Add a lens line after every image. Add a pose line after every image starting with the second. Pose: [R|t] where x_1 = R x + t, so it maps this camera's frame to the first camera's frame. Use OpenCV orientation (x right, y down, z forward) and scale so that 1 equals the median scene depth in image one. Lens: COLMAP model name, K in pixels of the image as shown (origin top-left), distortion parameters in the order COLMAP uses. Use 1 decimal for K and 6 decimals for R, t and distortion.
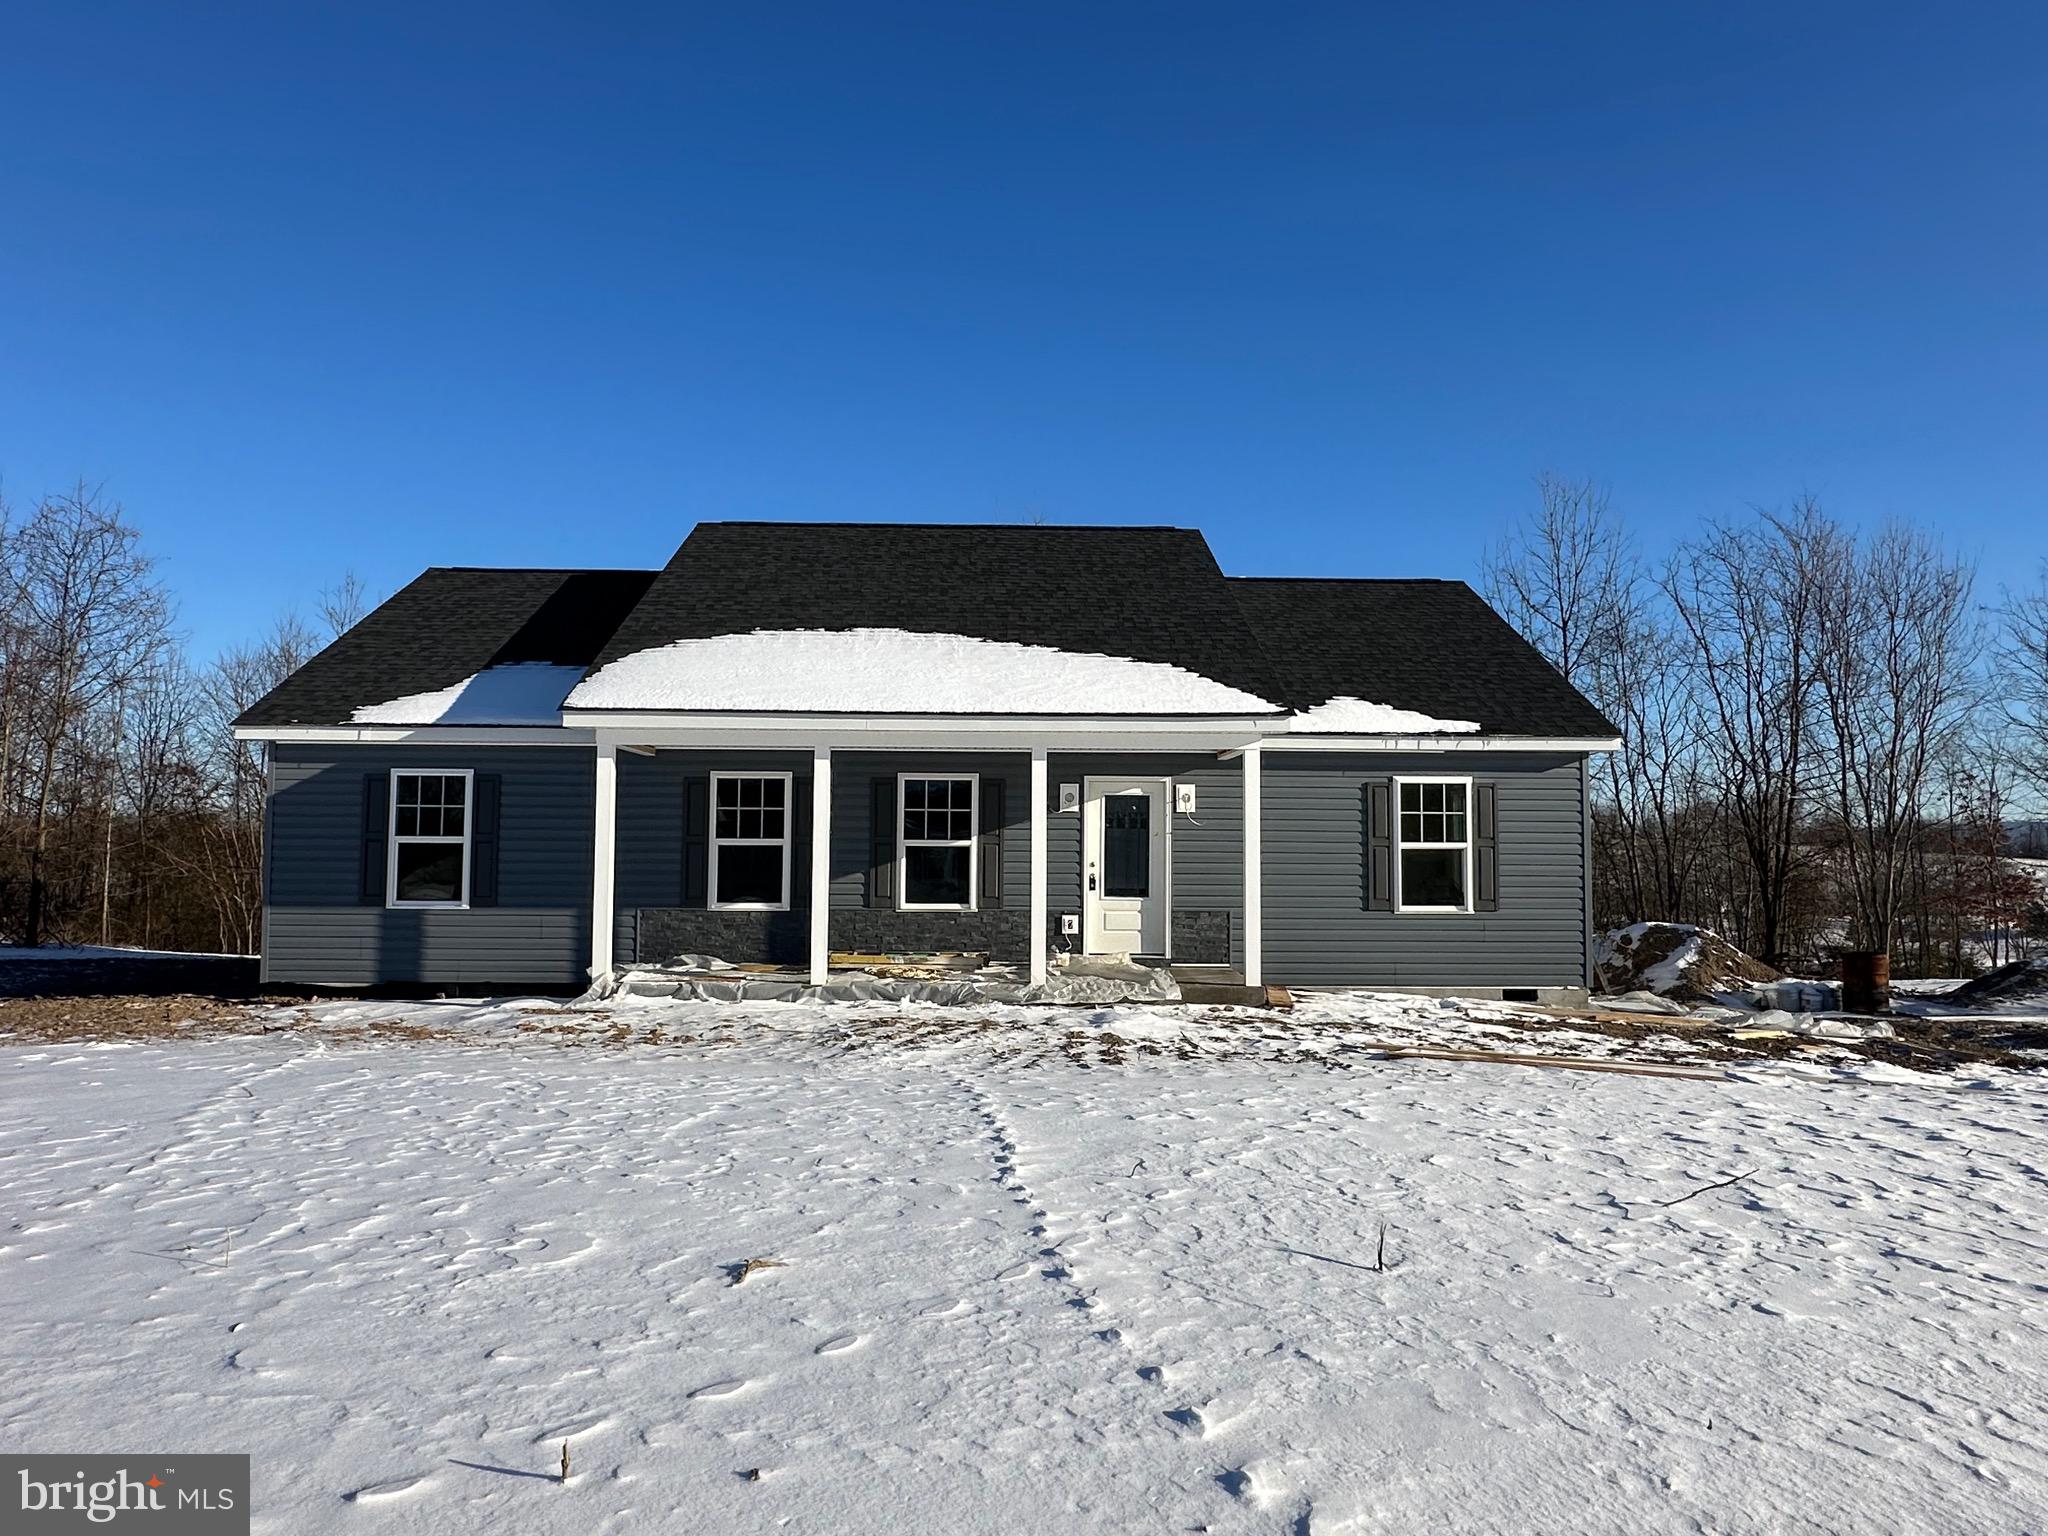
lens RADIAL K [[1277.1, 0, 1016.7], [0, 1277.1, 776.5], [0, 0, 1]] dist [-0.001342, 0.001405]
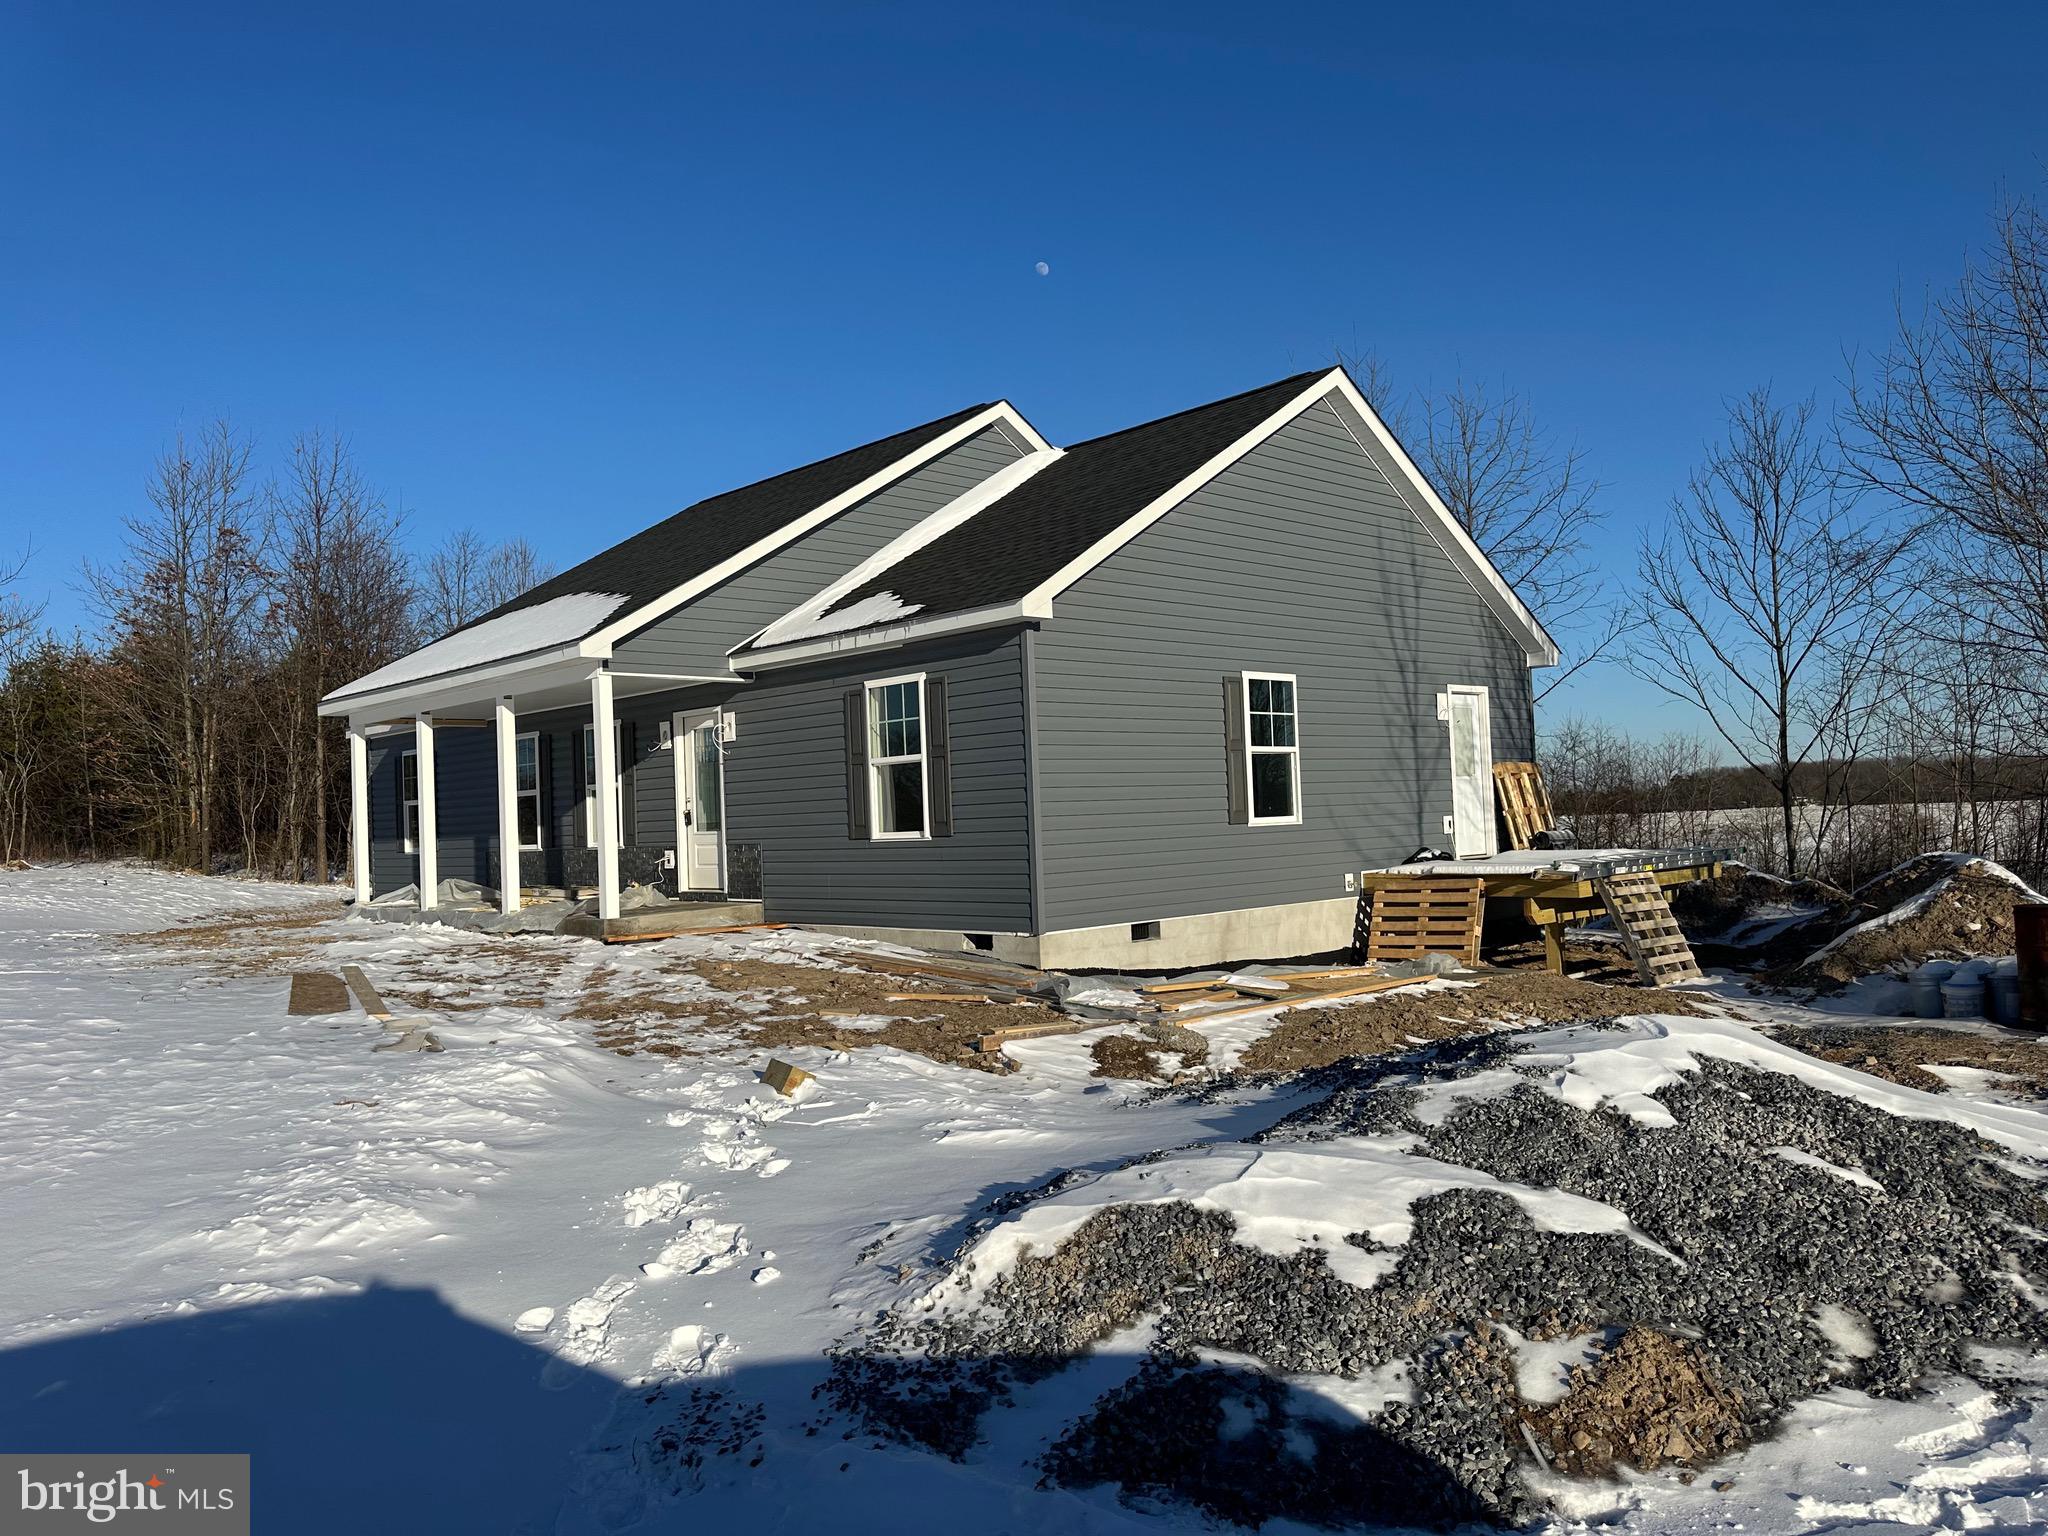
lens RADIAL K [[1455.4, 0, 1010.7], [0, 1455.4, 769.9], [0, 0, 1]] dist [0.039862, -0.048563]
pose [[0.672781, -0.057600, -0.737596, 1.294012], [0.114122, 0.993112, 0.026540, 0.053458], [0.730987, -0.102032, 0.674720, 0.502223]]
